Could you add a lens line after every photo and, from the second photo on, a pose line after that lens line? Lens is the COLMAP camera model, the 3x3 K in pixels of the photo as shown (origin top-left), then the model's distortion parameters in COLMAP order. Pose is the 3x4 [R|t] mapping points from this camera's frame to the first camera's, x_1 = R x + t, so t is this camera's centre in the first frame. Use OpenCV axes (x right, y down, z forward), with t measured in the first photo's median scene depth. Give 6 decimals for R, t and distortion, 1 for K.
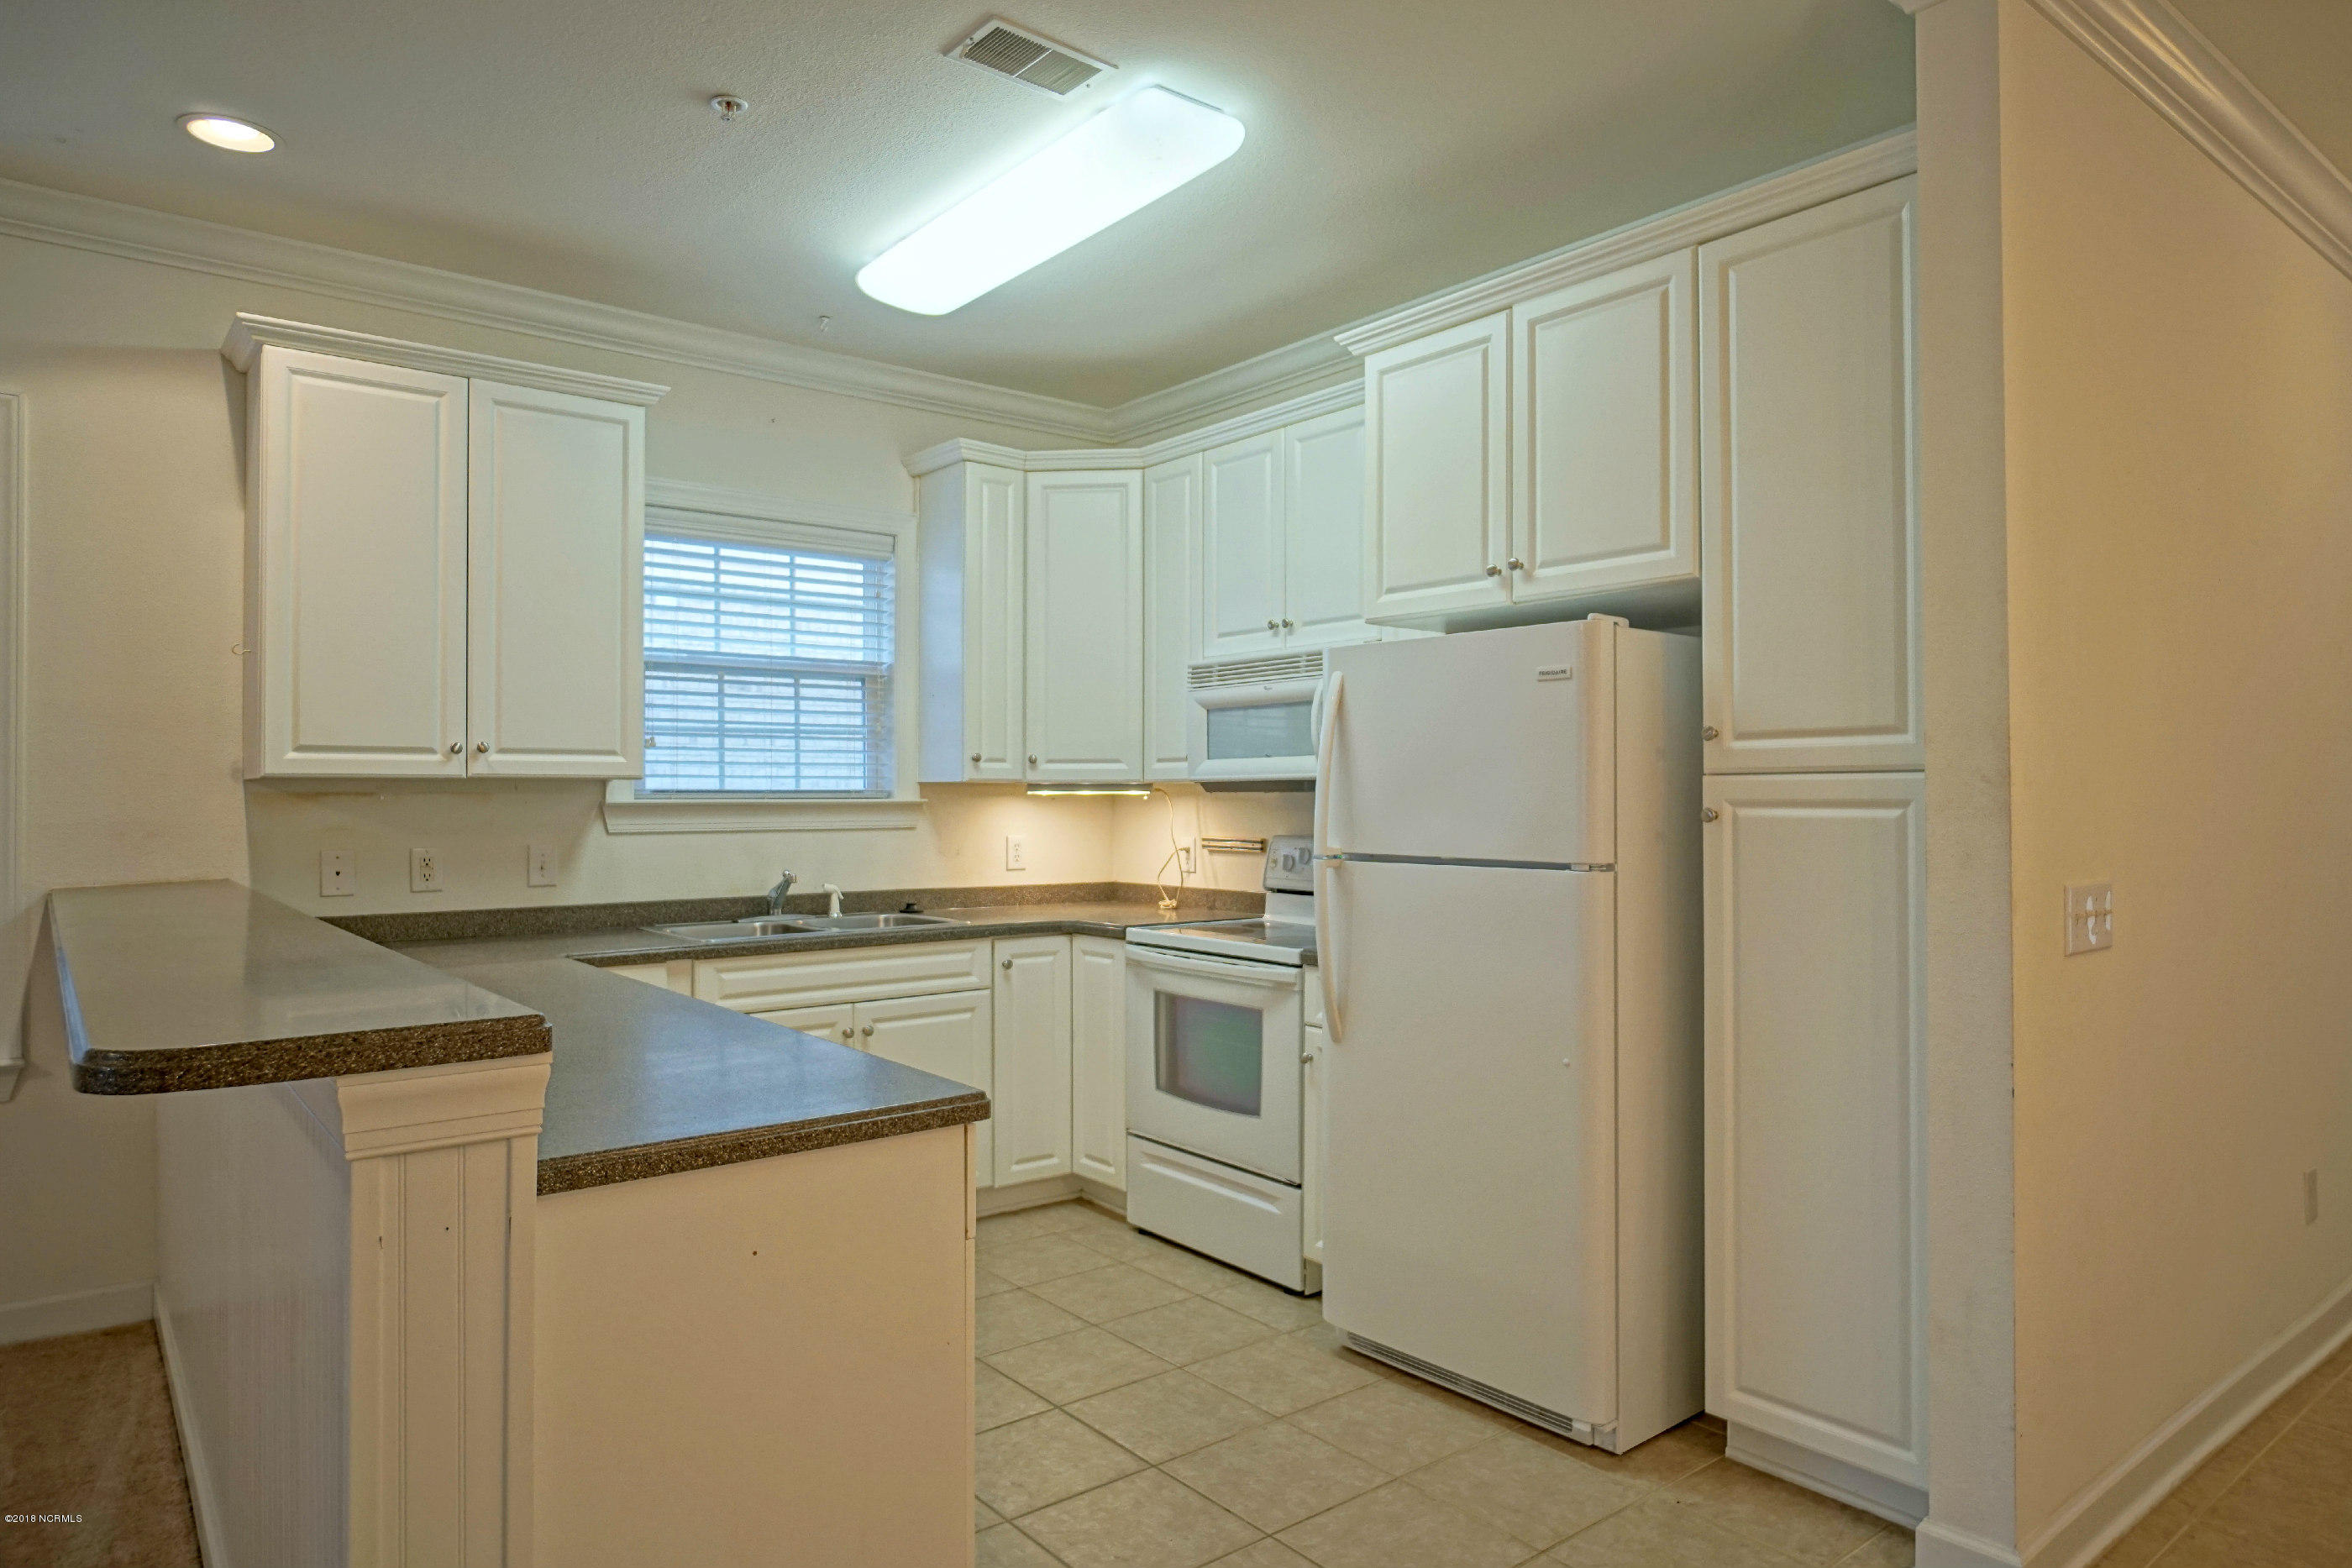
lens RADIAL K [[1412.0, 0, 1176.3], [0, 1412.0, 780.2], [0, 0, 1]] dist [0.002219, 0.000291]
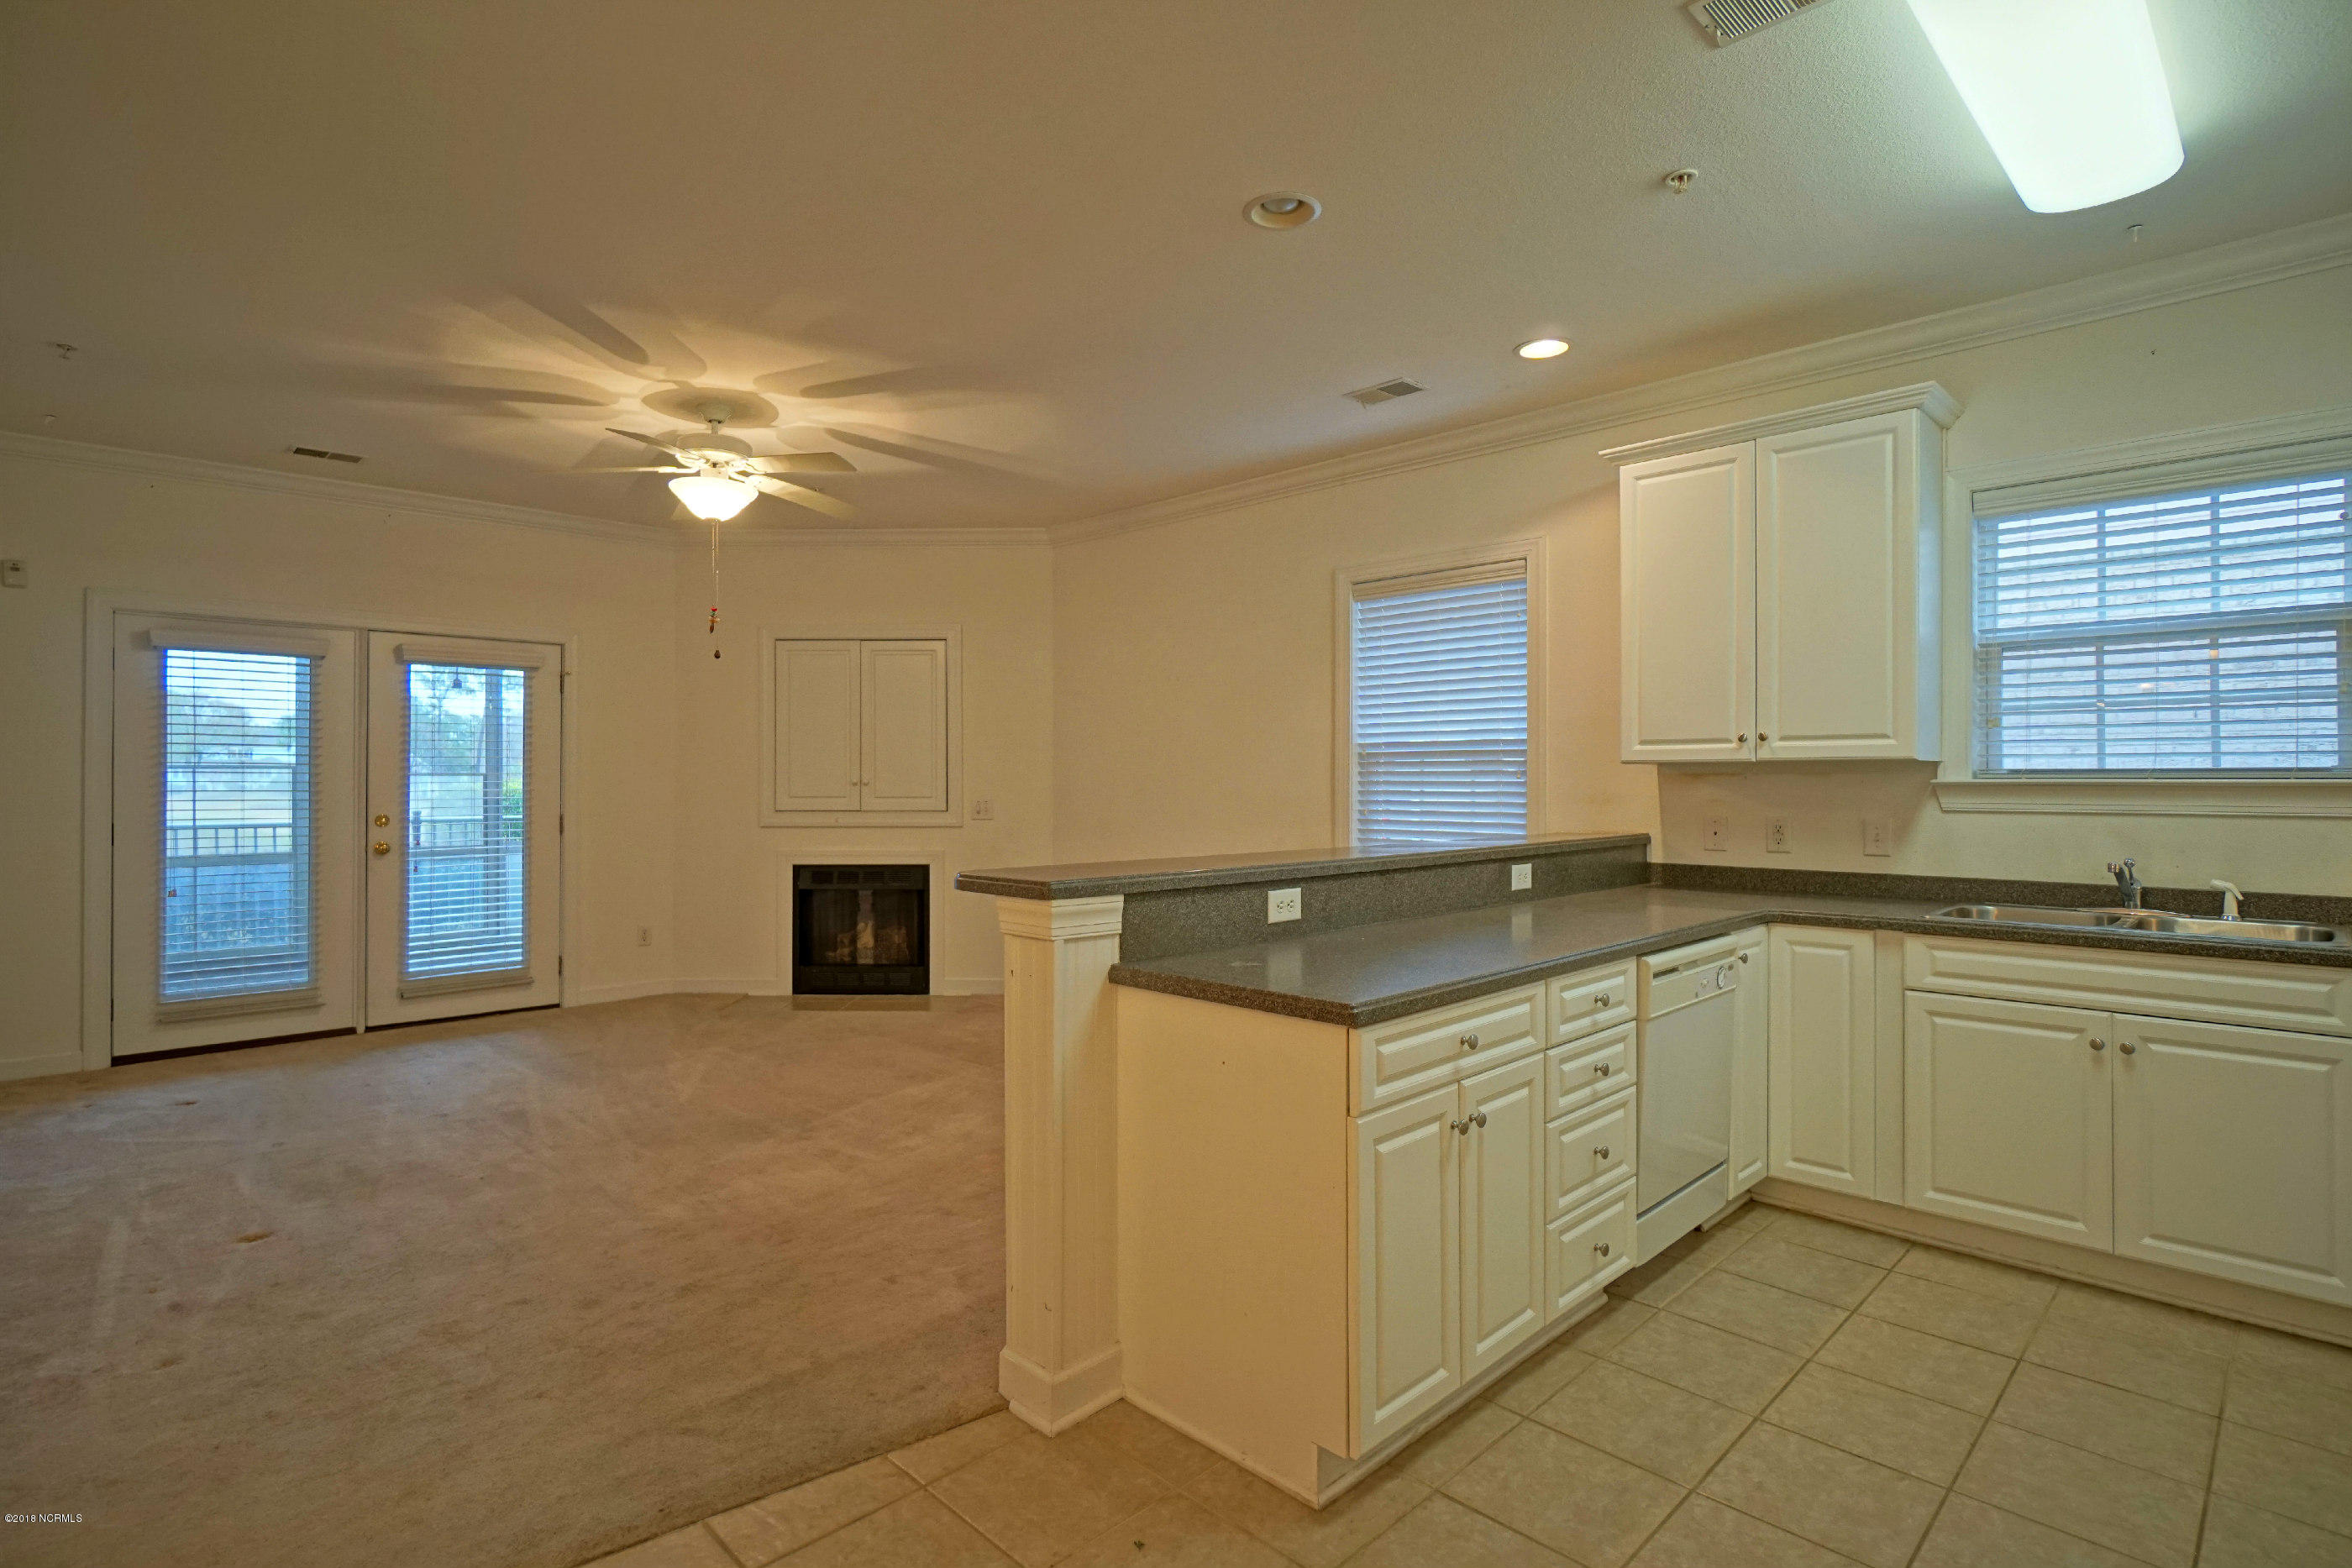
lens RADIAL K [[1173.9, 0, 1179.0], [0, 1173.9, 780.0], [0, 0, 1]] dist [-0.009482, -0.000254]
pose [[0.101482, 0.003095, -0.994833, 0.409639], [0.012451, 0.999913, 0.004381, 0.003361], [0.994759, -0.012831, 0.101435, 0.336643]]
